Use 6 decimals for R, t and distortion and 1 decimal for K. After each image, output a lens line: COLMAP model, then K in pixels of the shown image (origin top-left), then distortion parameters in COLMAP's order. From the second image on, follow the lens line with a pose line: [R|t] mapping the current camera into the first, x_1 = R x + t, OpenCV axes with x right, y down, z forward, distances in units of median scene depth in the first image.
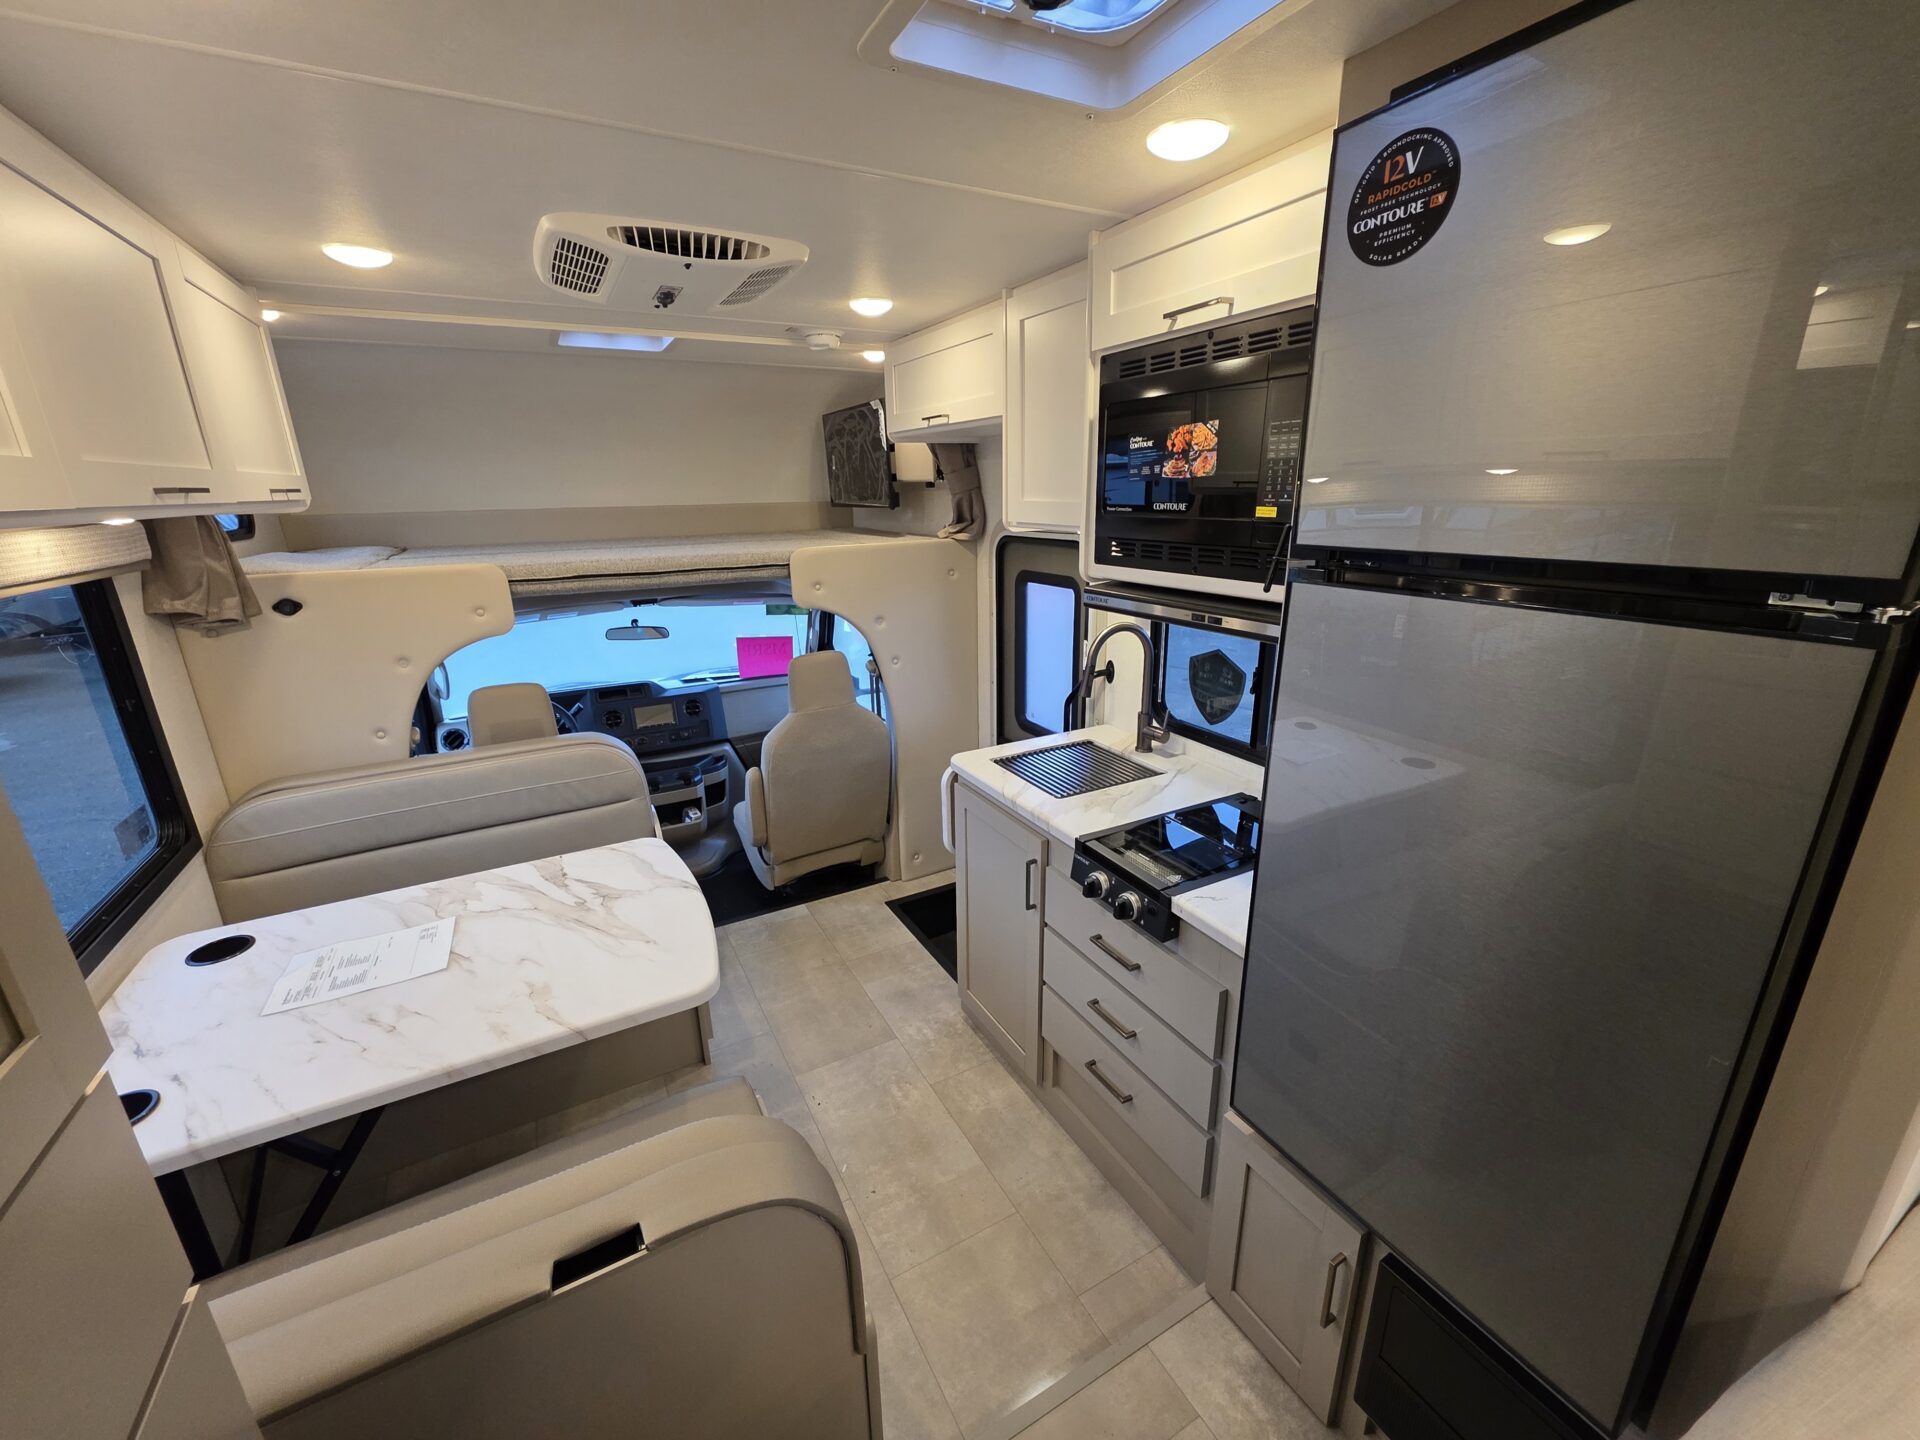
lens RADIAL K [[761.9, 0, 957.5], [0, 761.9, 718.3], [0, 0, 1]] dist [0.004037, 0.000677]
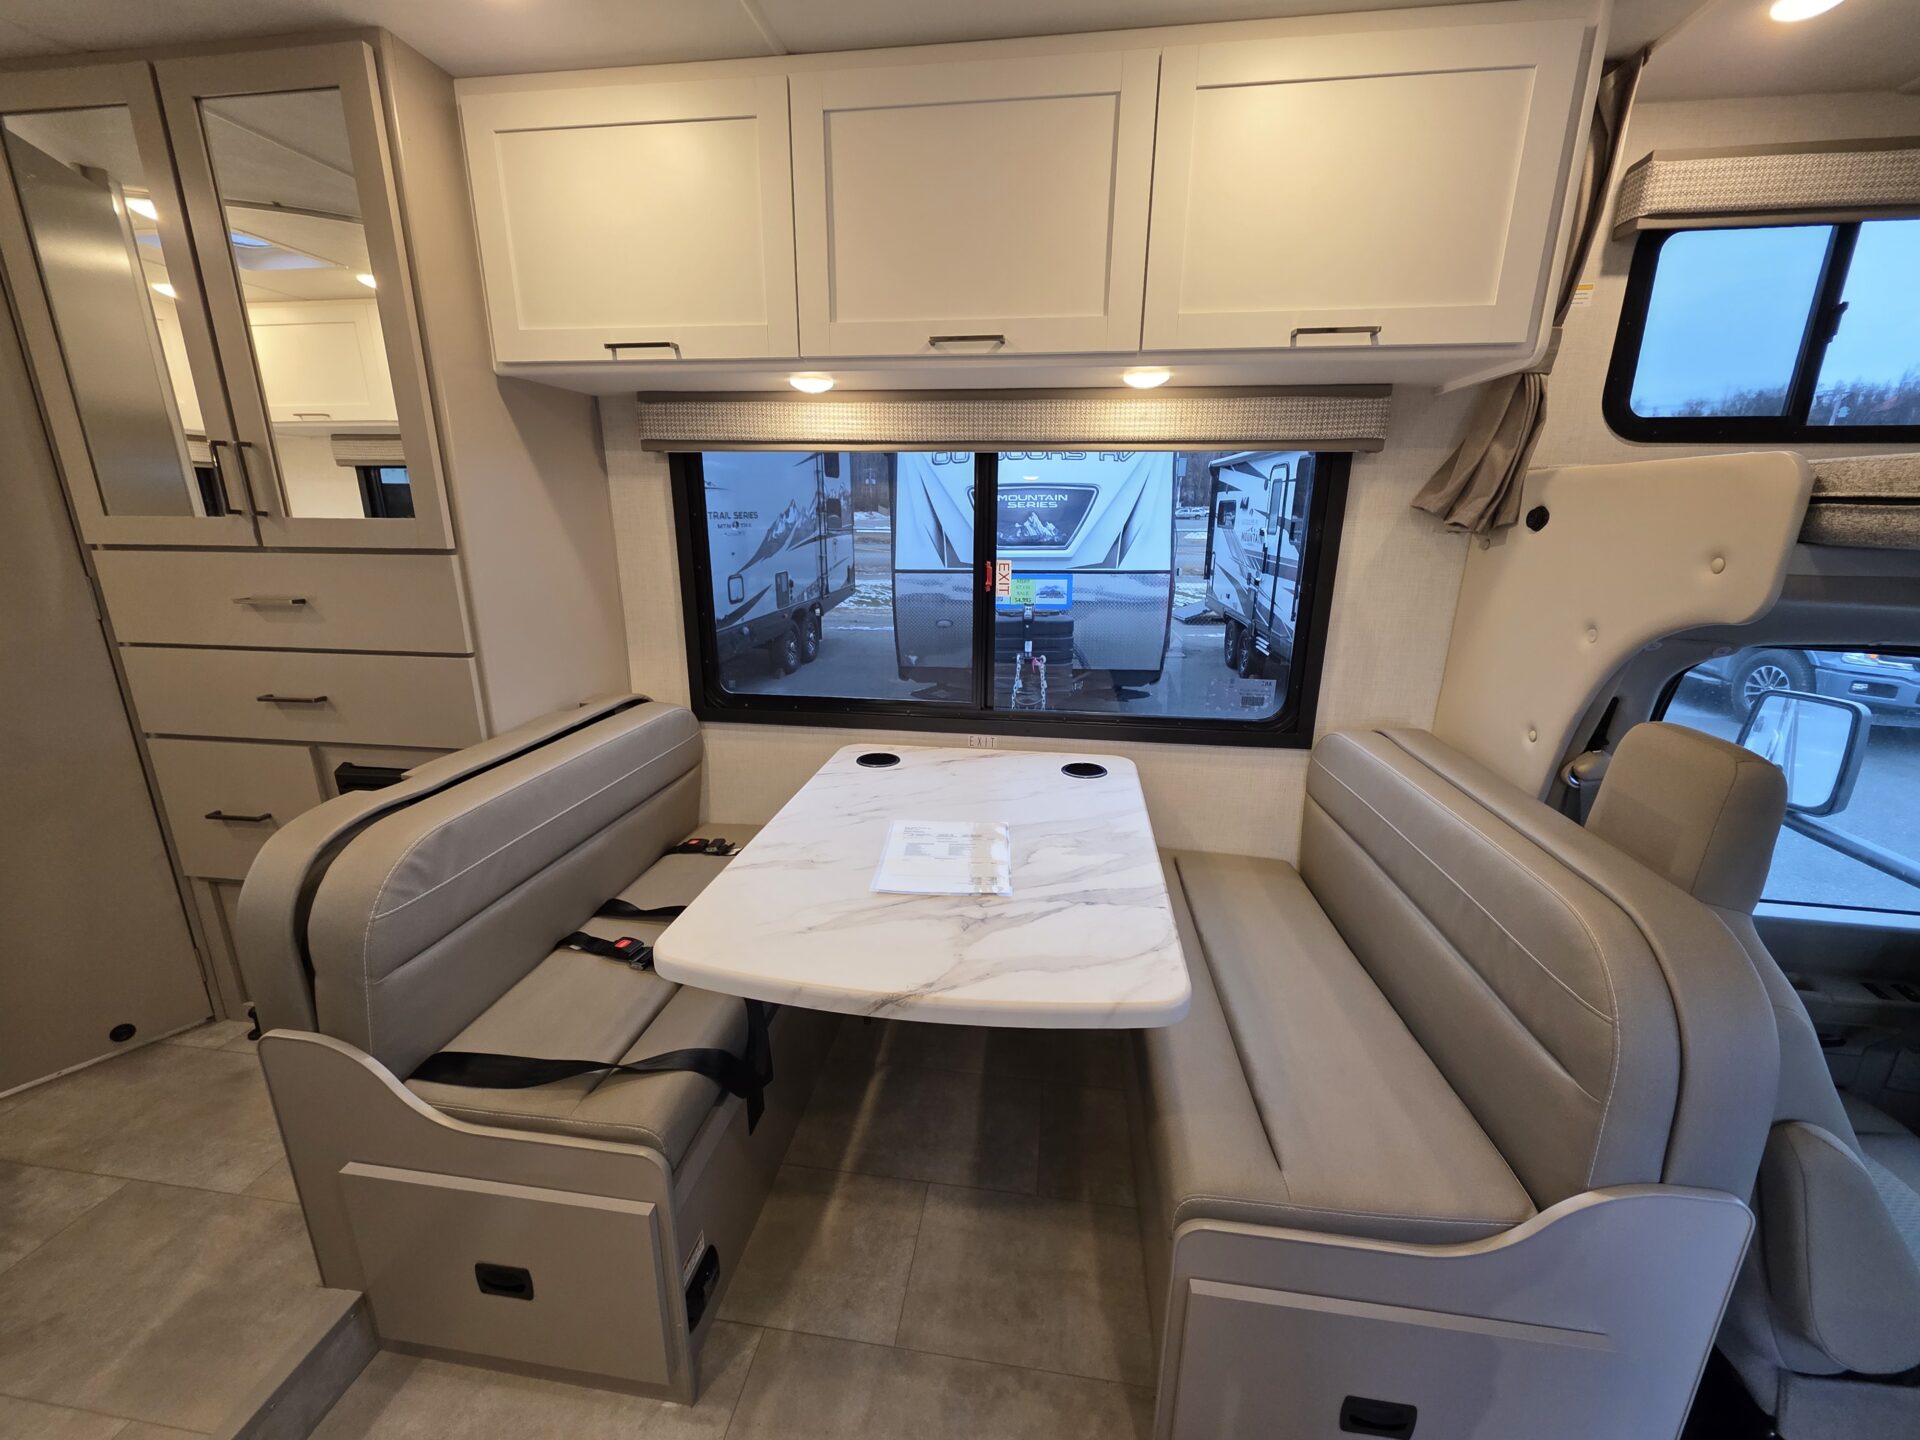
lens RADIAL K [[761.9, 0, 973.1], [0, 761.9, 716.5], [0, 0, 1]] dist [0.004037, 0.000677]
pose [[-0.590064, 0.225530, -0.775216, 0.014781], [-0.236234, 0.869938, 0.432899, -0.201894], [0.772022, 0.438571, -0.460041, 1.200430]]
